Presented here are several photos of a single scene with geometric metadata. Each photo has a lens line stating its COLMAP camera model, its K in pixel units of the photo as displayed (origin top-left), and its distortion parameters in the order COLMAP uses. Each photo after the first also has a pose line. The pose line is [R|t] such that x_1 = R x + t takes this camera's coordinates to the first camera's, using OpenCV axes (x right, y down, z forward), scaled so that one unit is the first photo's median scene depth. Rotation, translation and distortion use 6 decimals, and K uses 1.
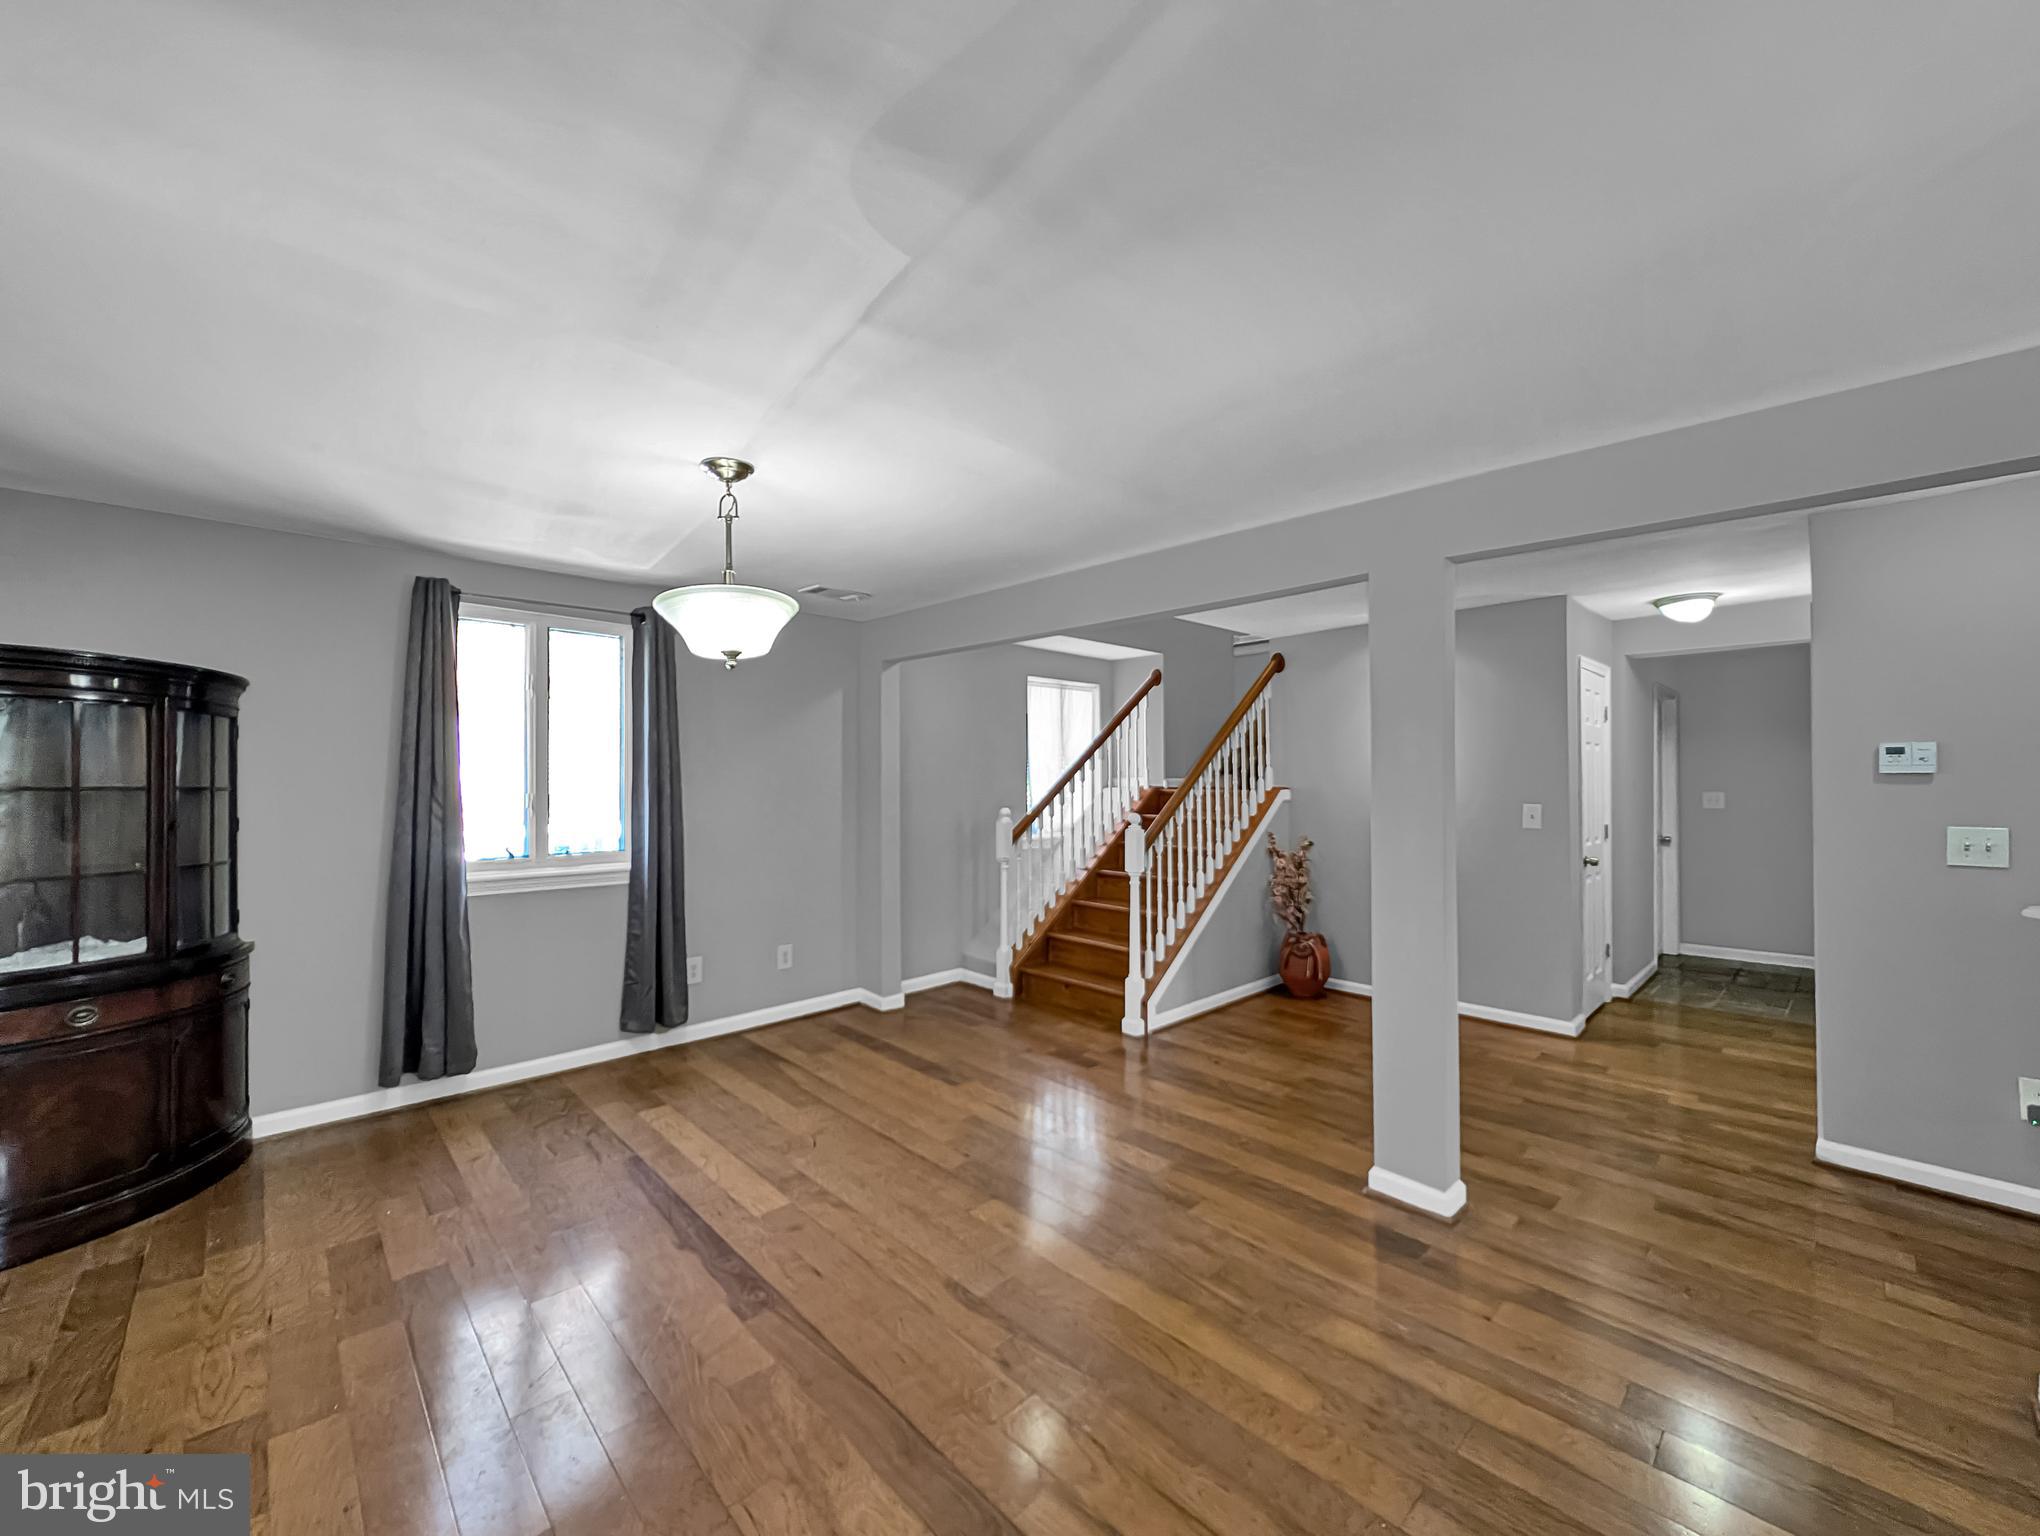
lens RADIAL K [[793.2, 0, 1019.1], [0, 793.2, 776.5], [0, 0, 1]] dist [0.010818, -0.000143]
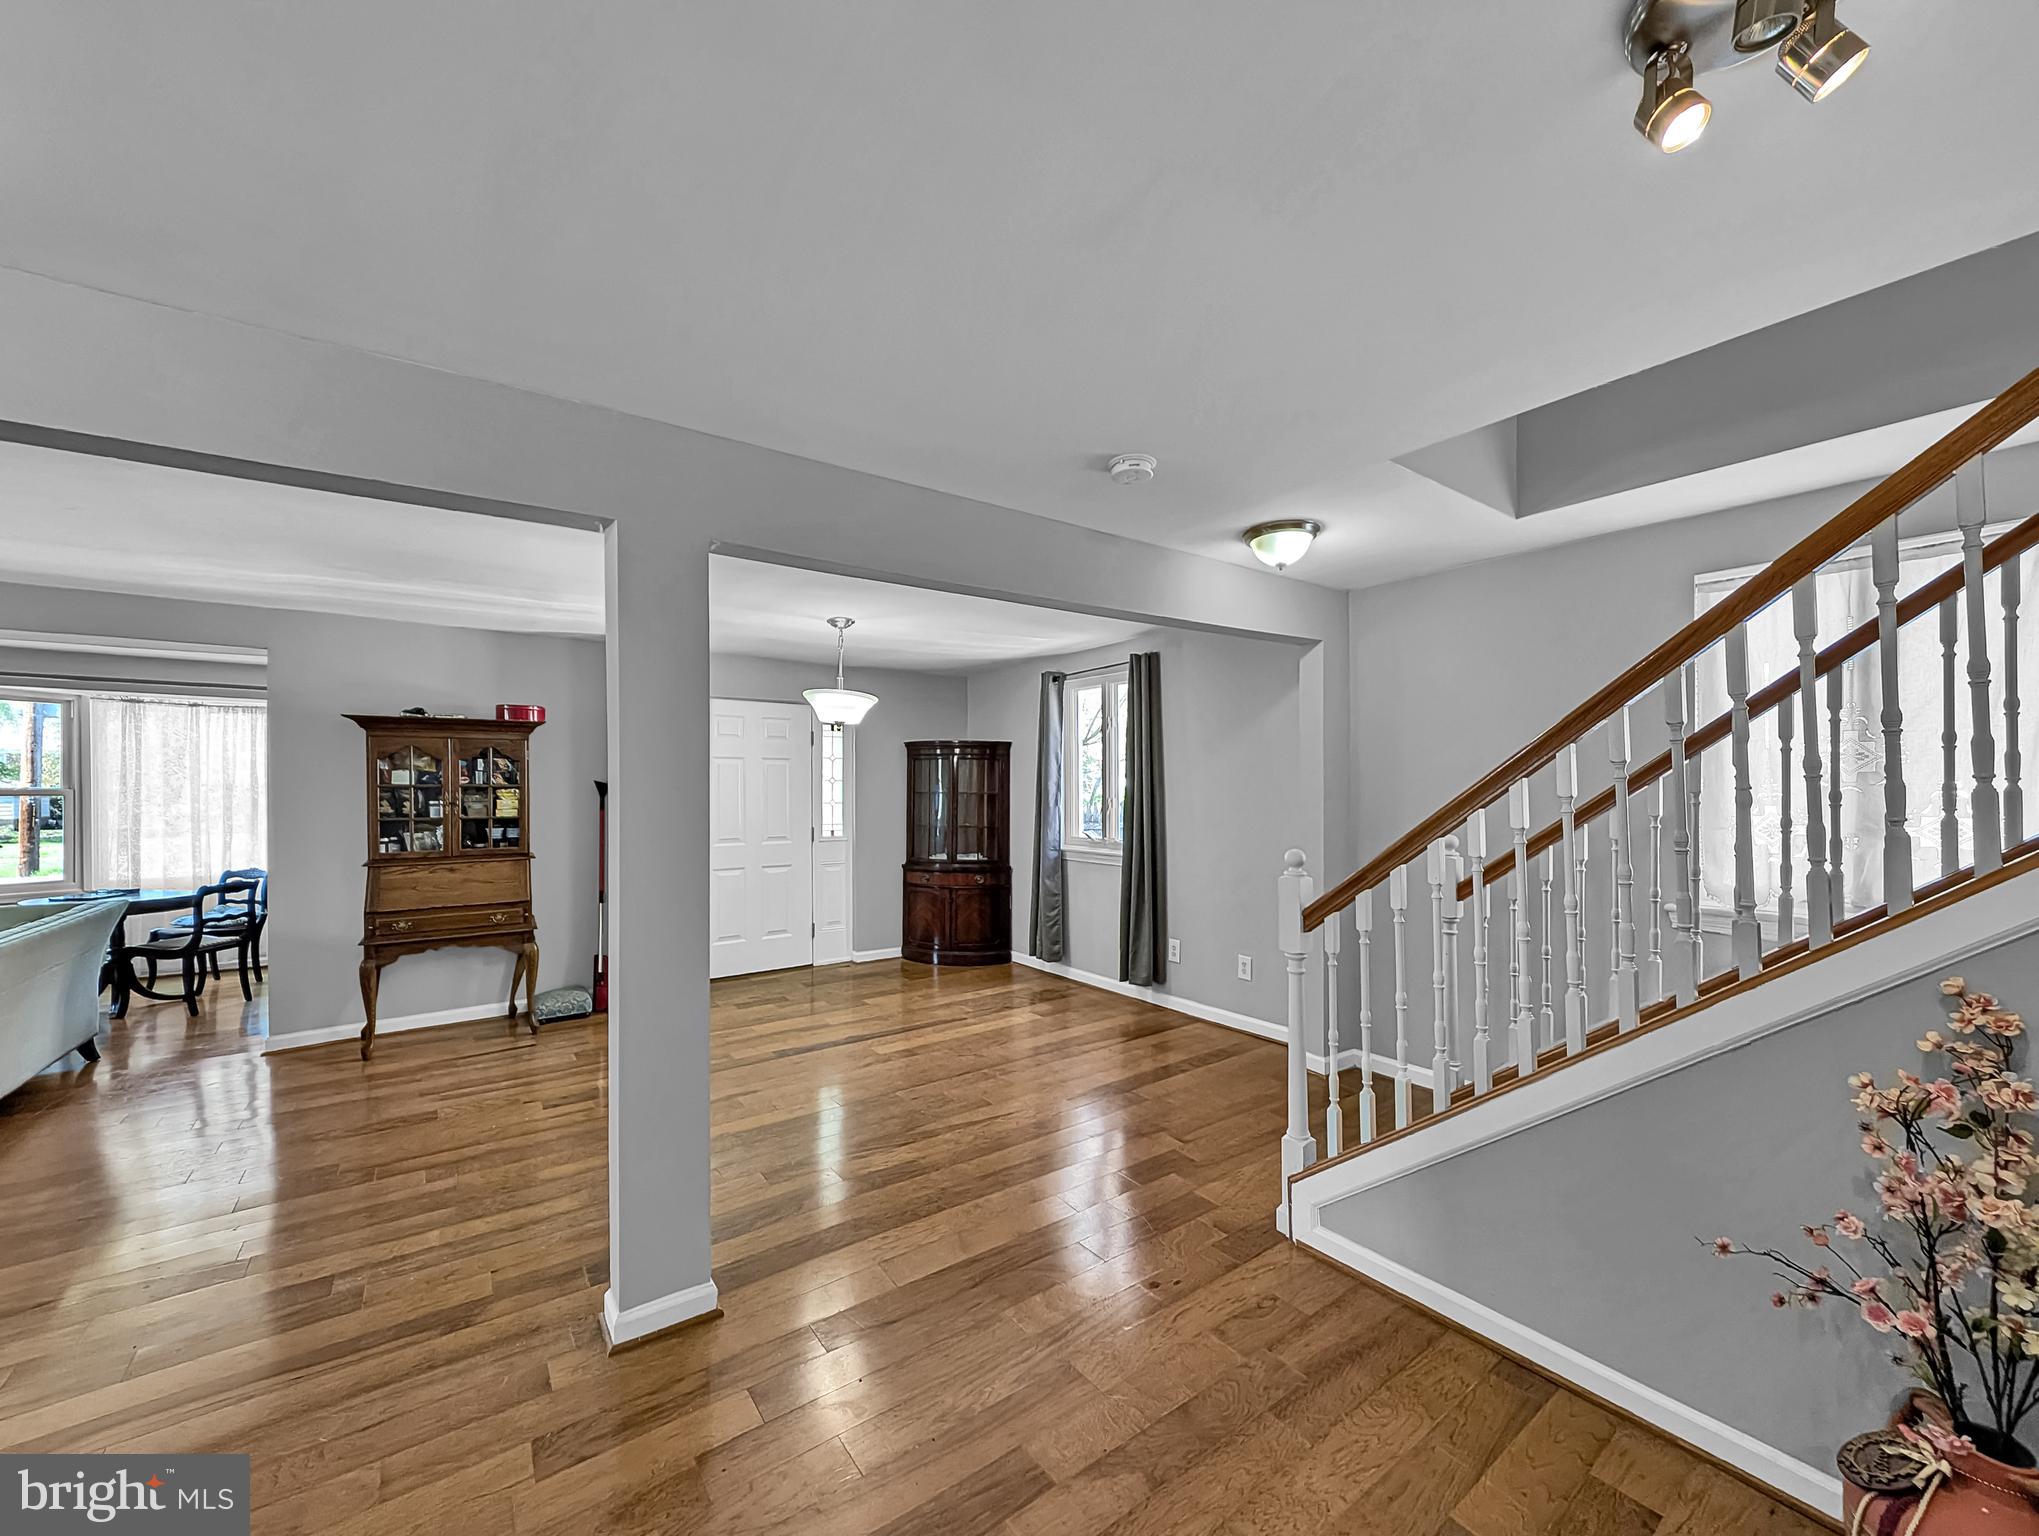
lens RADIAL K [[779.1, 0, 1012.1], [0, 779.1, 785.4], [0, 0, 1]] dist [0.000726, 0.000094]
pose [[-0.124496, -0.002292, -0.992217, 0.822379], [0.010516, 0.999938, -0.003629, 0.000247], [0.992164, -0.010886, -0.124464, 0.968683]]
